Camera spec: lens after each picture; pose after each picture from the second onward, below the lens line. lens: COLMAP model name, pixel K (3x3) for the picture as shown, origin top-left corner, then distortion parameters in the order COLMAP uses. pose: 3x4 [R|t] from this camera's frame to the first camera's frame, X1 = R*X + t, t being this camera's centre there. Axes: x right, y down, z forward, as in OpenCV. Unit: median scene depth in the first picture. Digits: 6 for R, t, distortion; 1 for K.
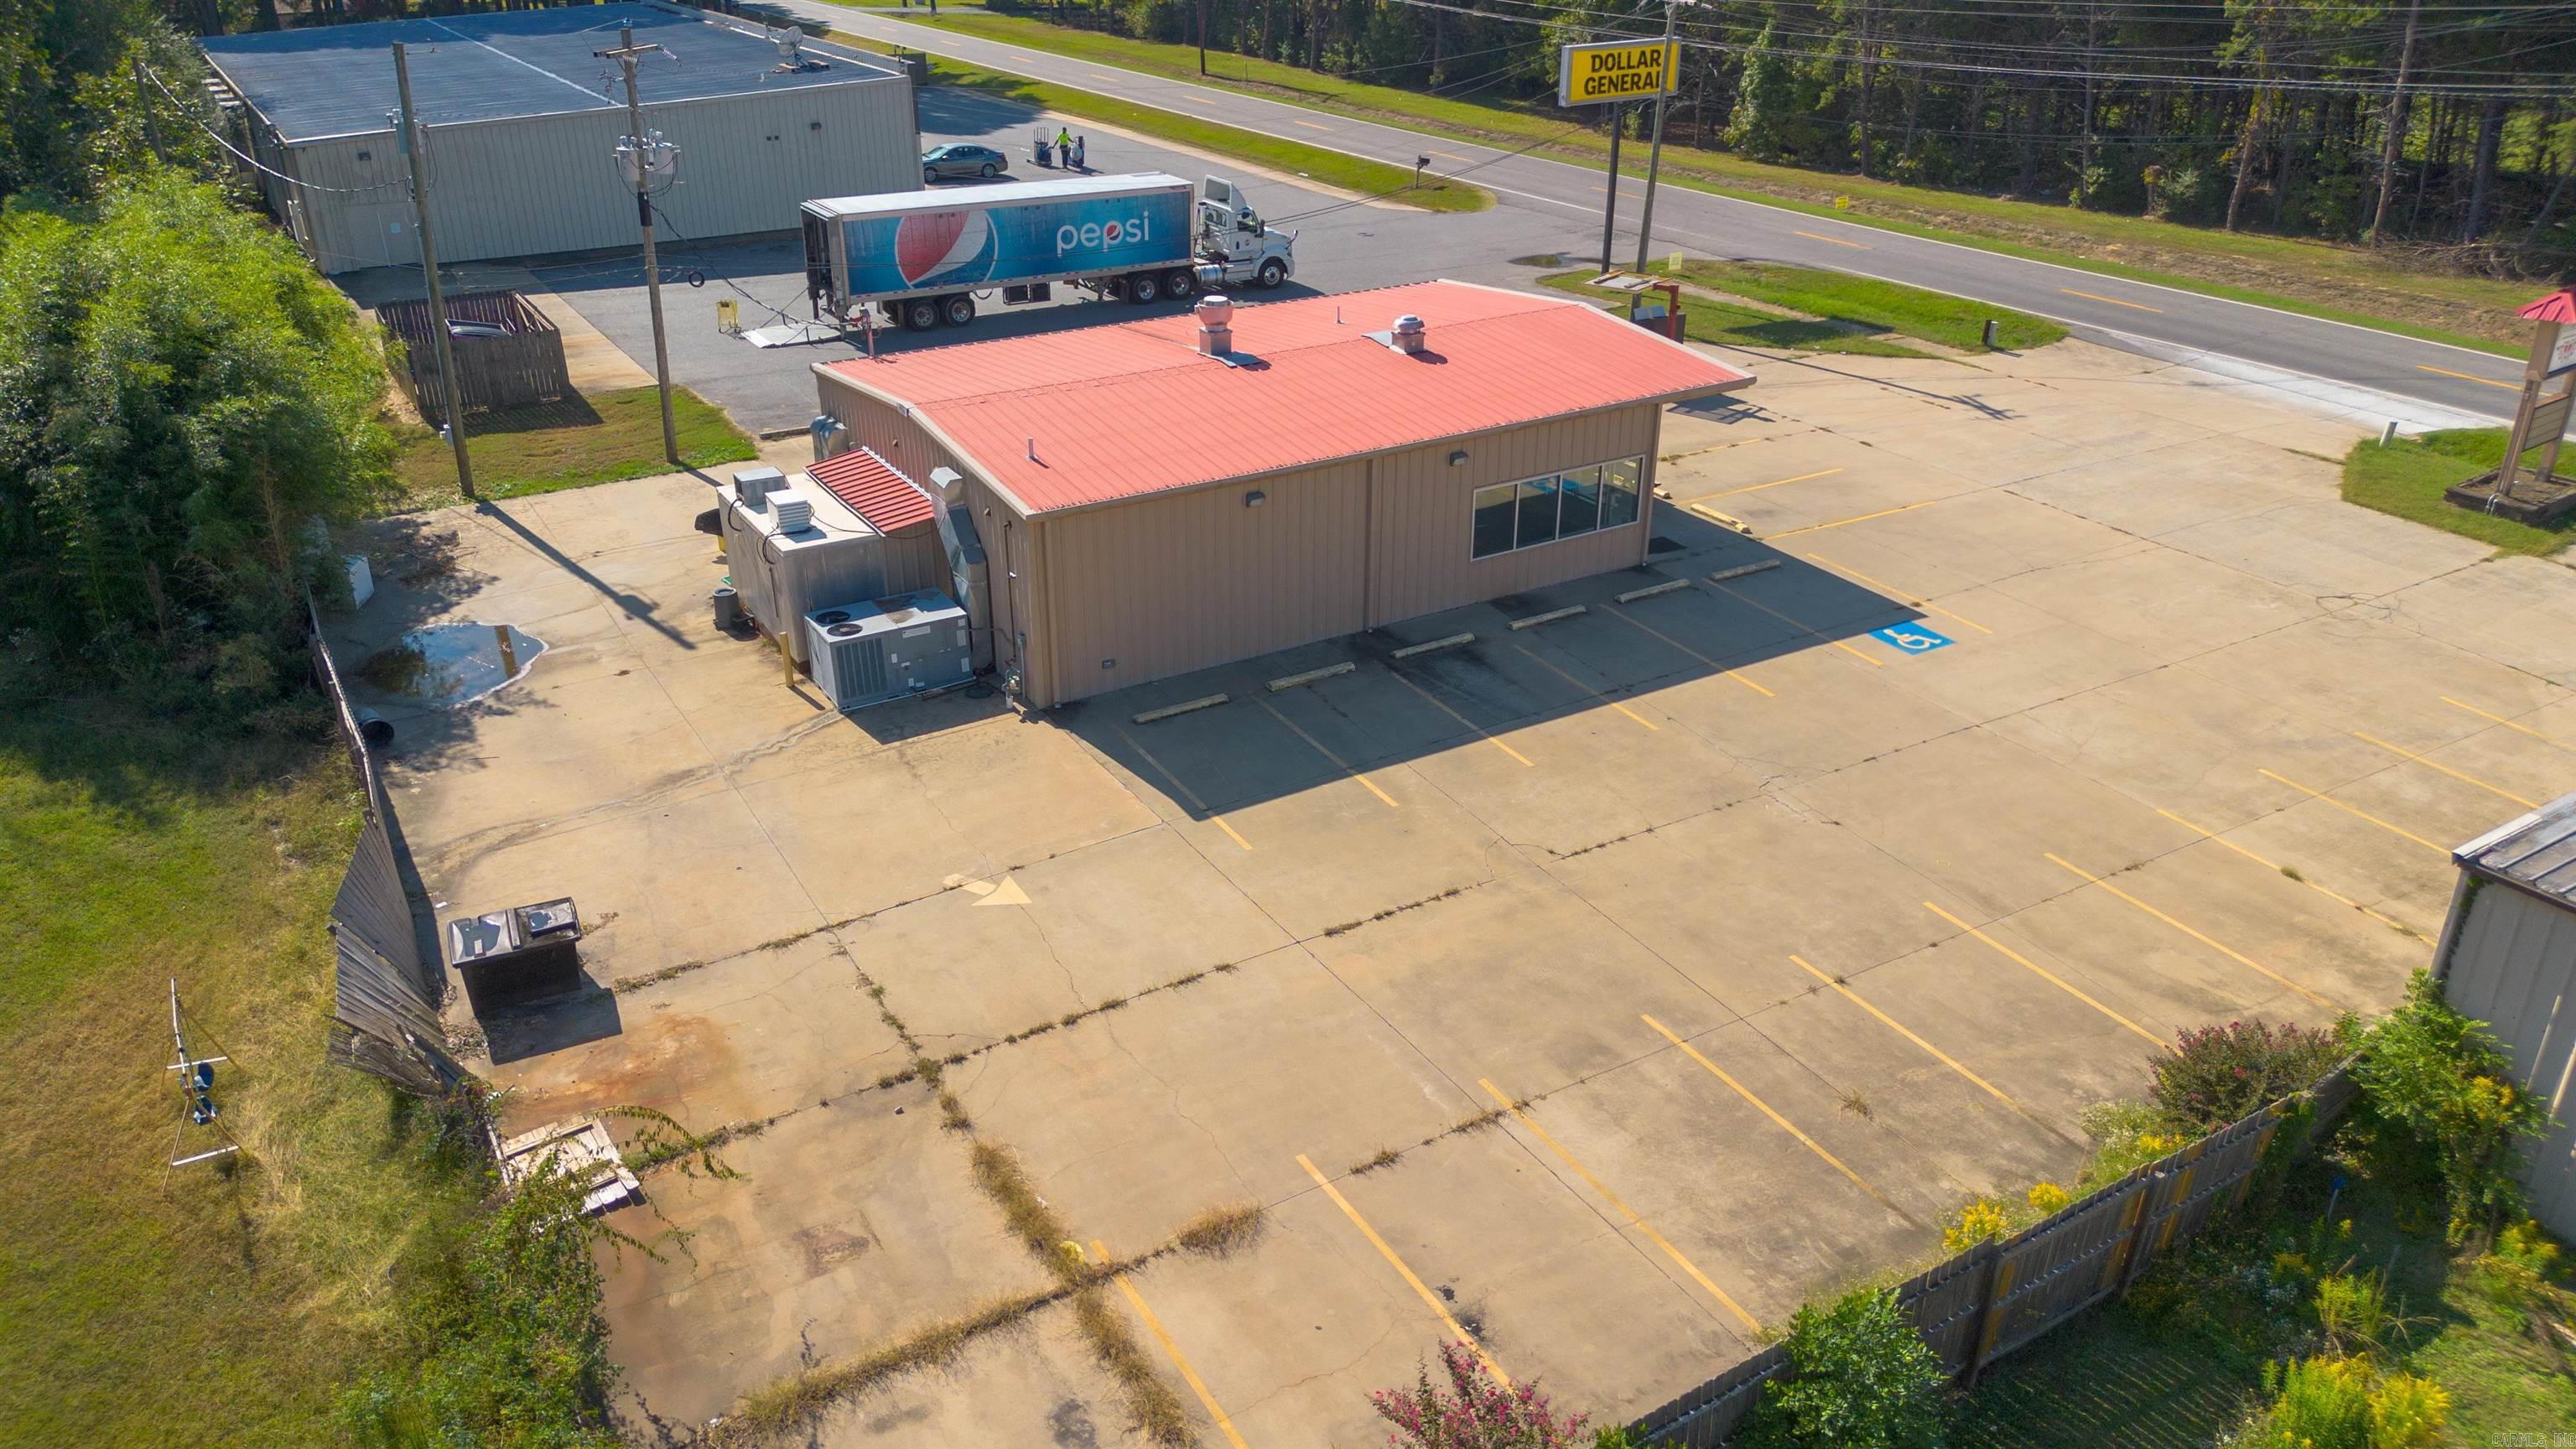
lens RADIAL K [[1784.3, 0, 1275.6], [0, 1784.3, 729.8], [0, 0, 1]] dist [0.064284, -0.063006]
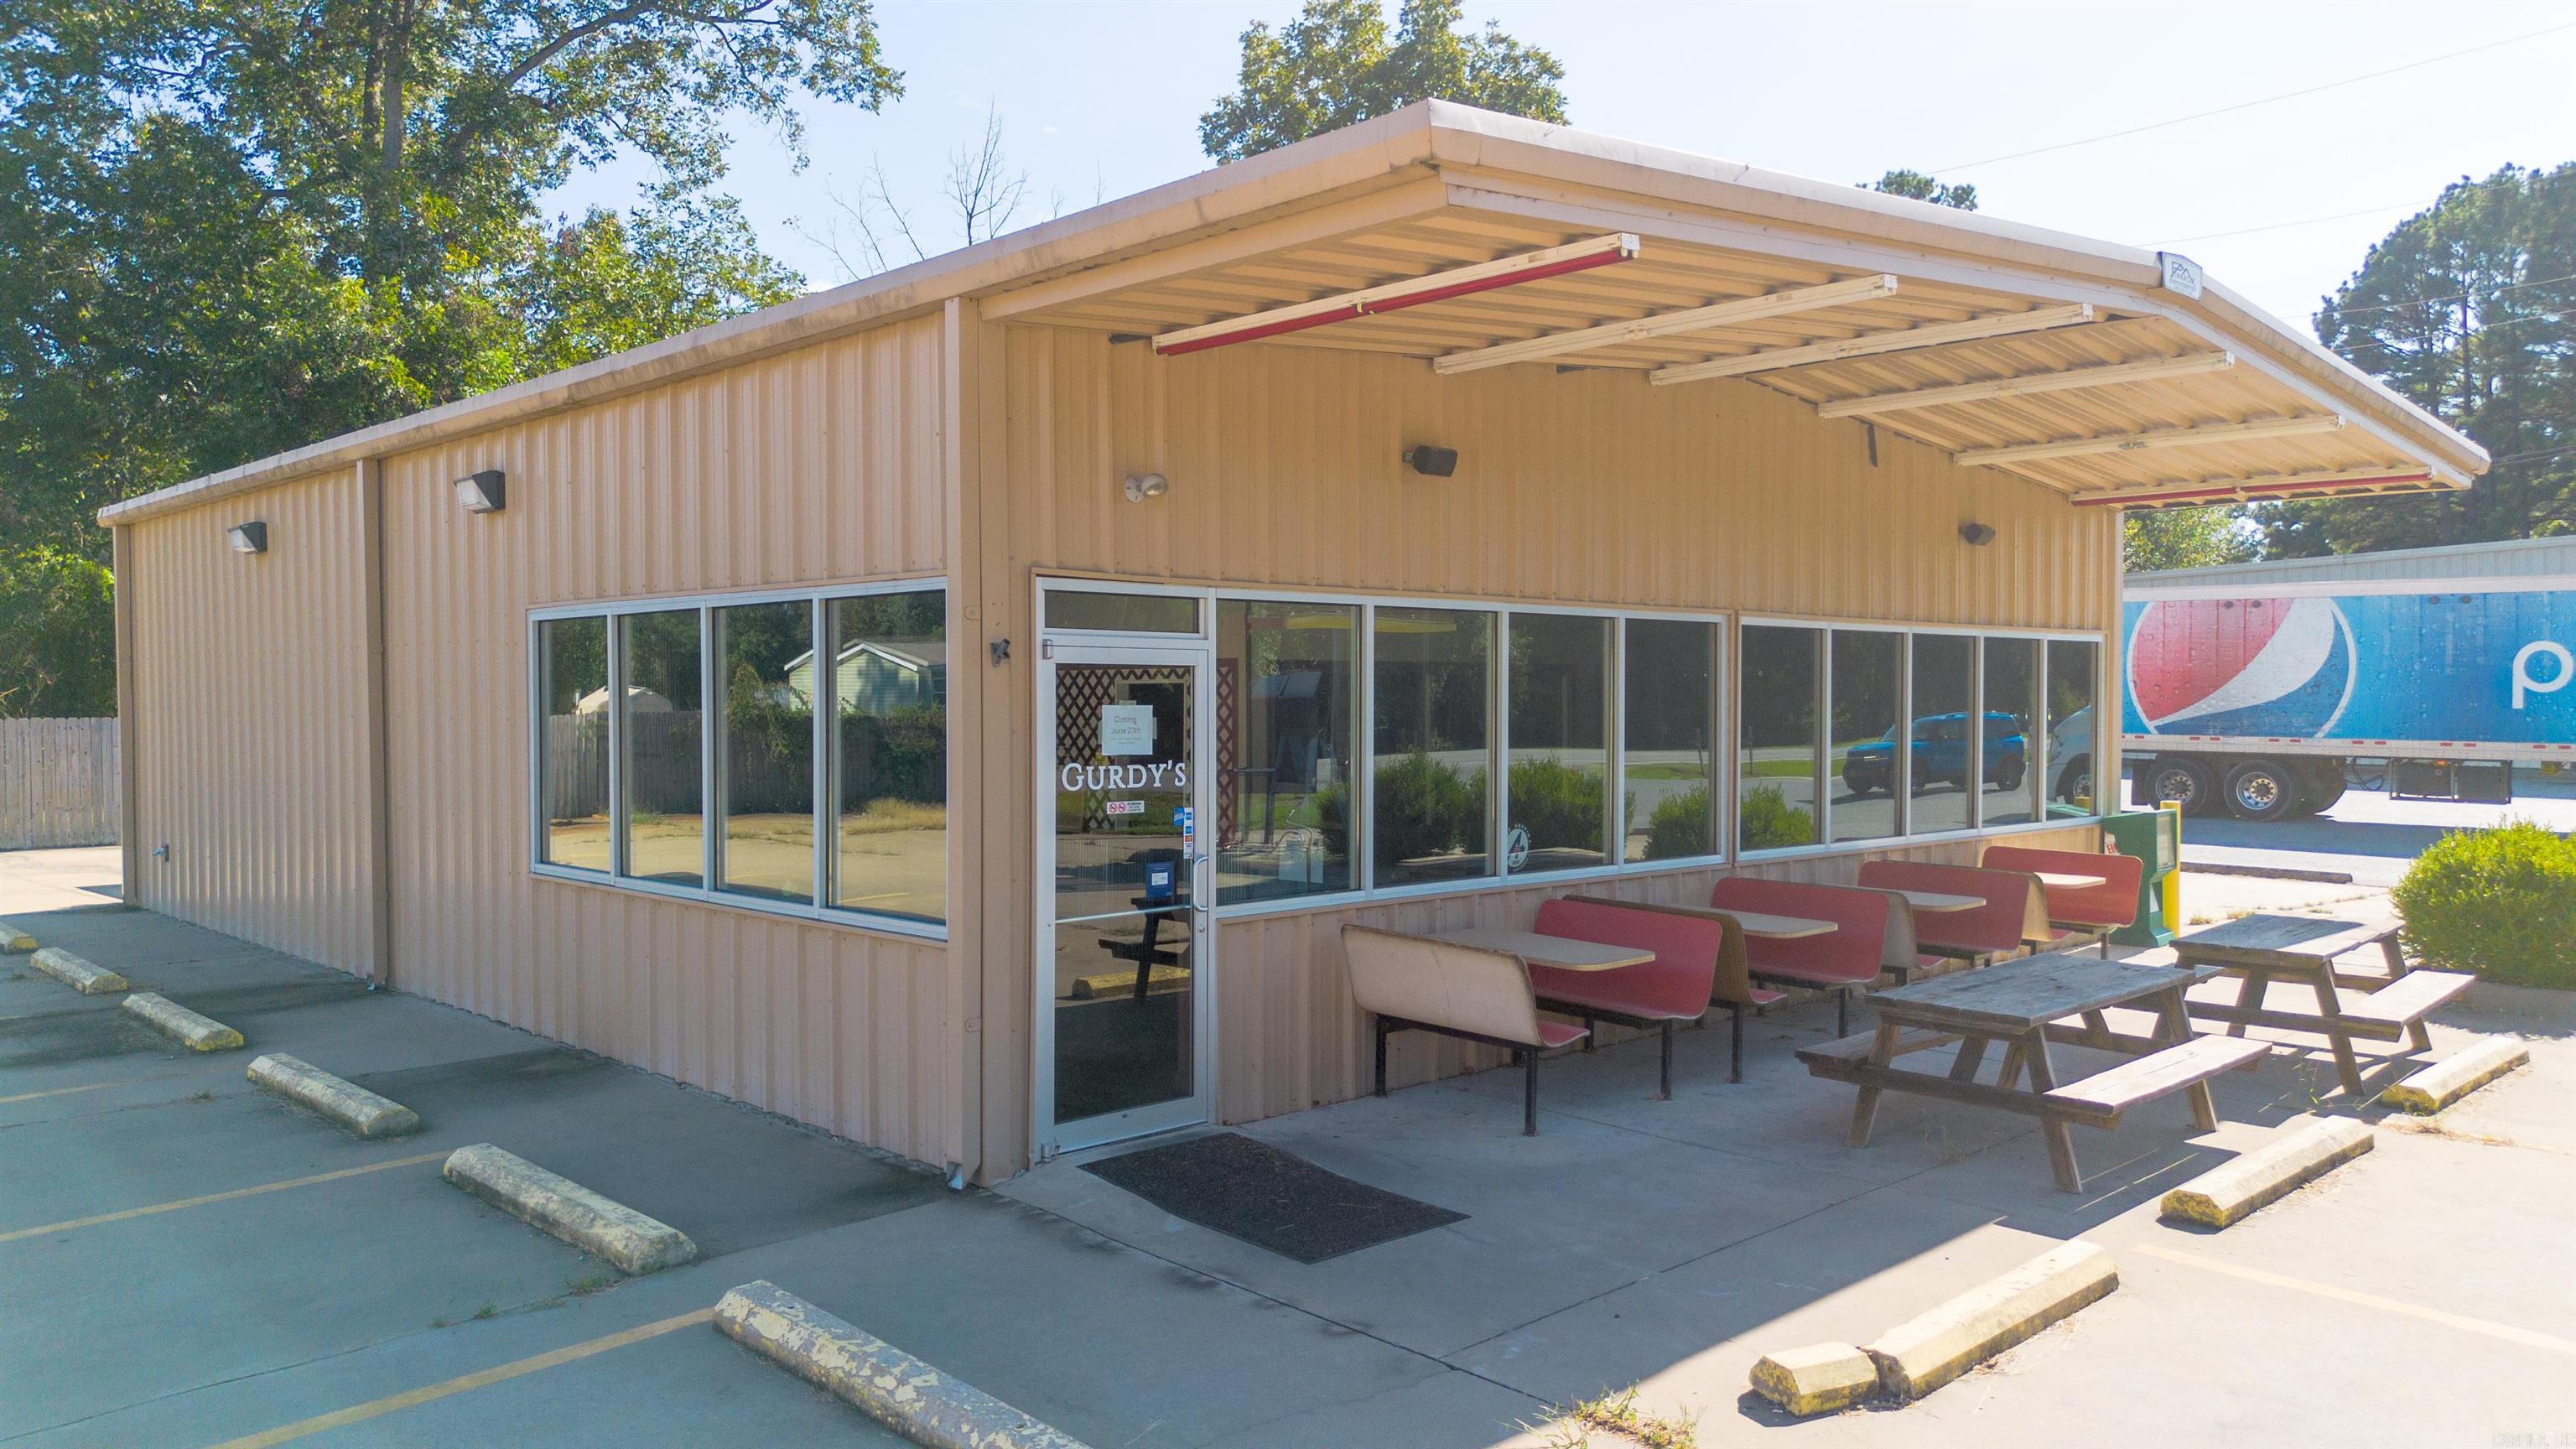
lens RADIAL K [[1784.3, 0, 1275.6], [0, 1784.3, 729.8], [0, 0, 1]] dist [0.064284, -0.063006]
pose [[0.217449, 0.021505, -0.975835, 0.343023], [-0.435208, 0.897013, -0.077212, -0.118000], [0.873676, 0.441481, 0.204414, 0.853627]]
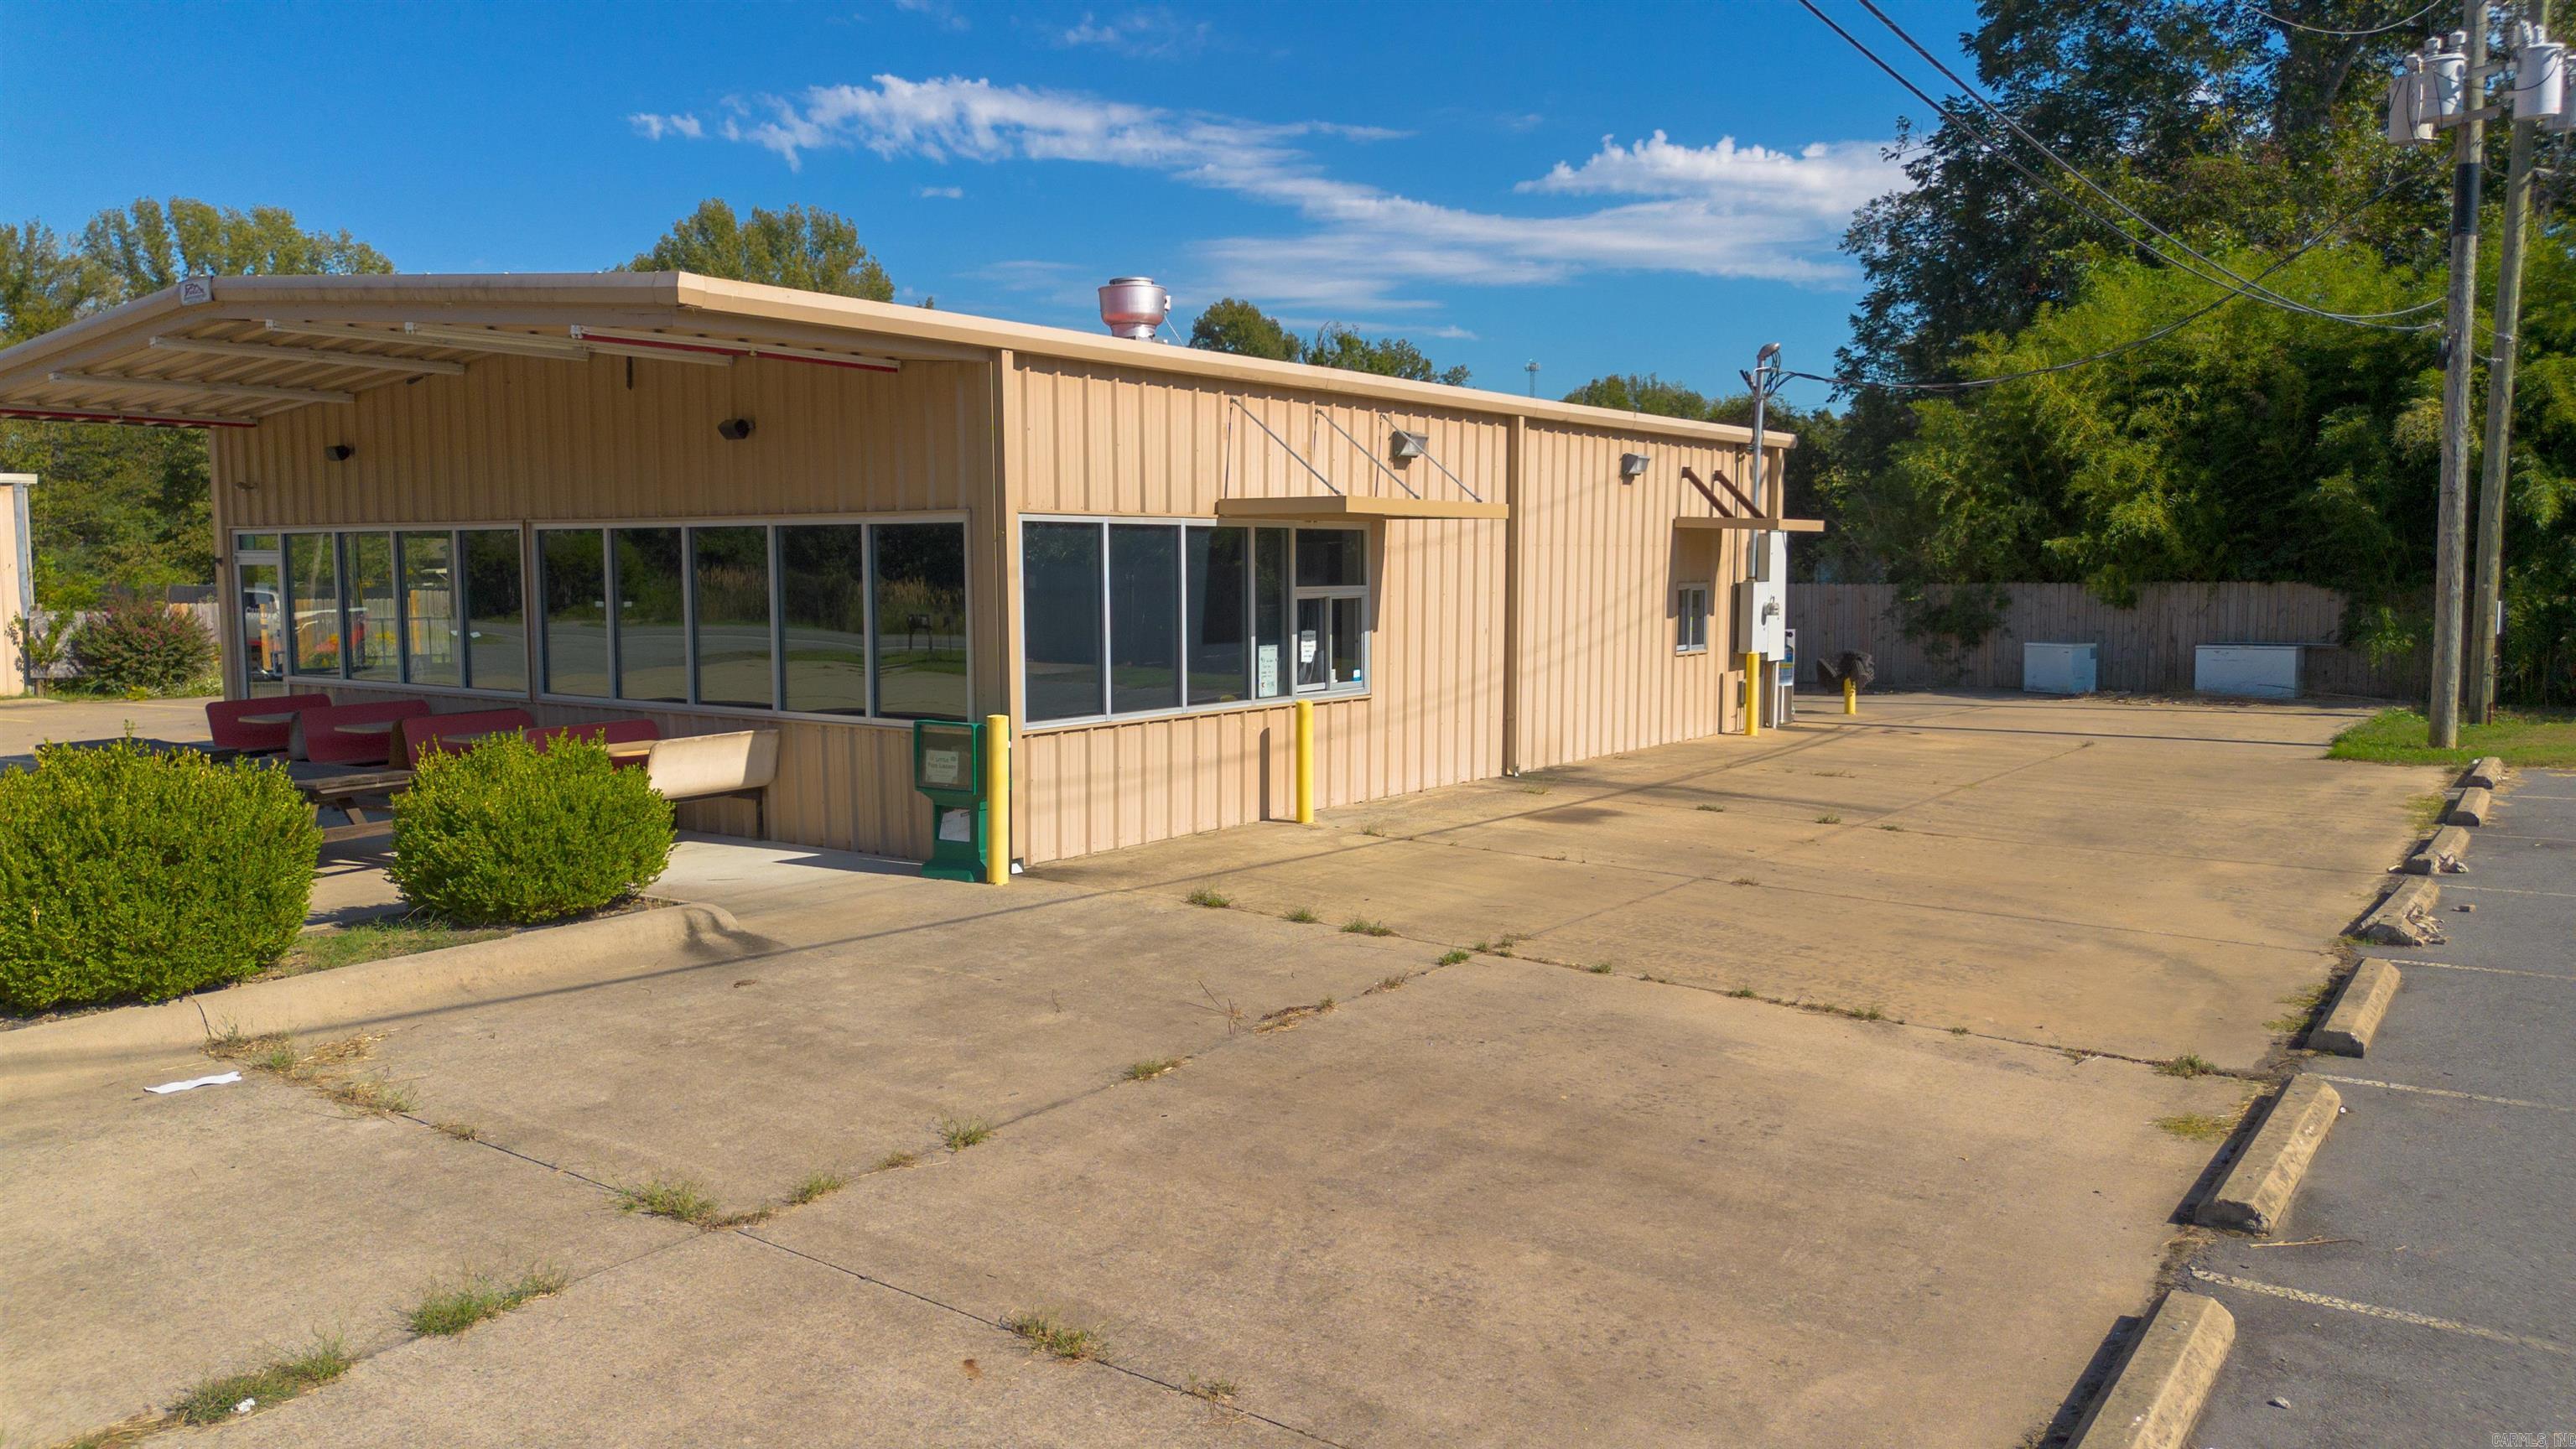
lens RADIAL K [[1792.1, 0, 1277.1], [0, 1792.1, 722.3], [0, 0, 1]] dist [0.062627, -0.054303]
pose [[-0.920955, 0.024803, -0.388880, 0.119078], [-0.179811, 0.858321, 0.480576, -0.338283], [0.345703, 0.512514, -0.786015, 1.293910]]
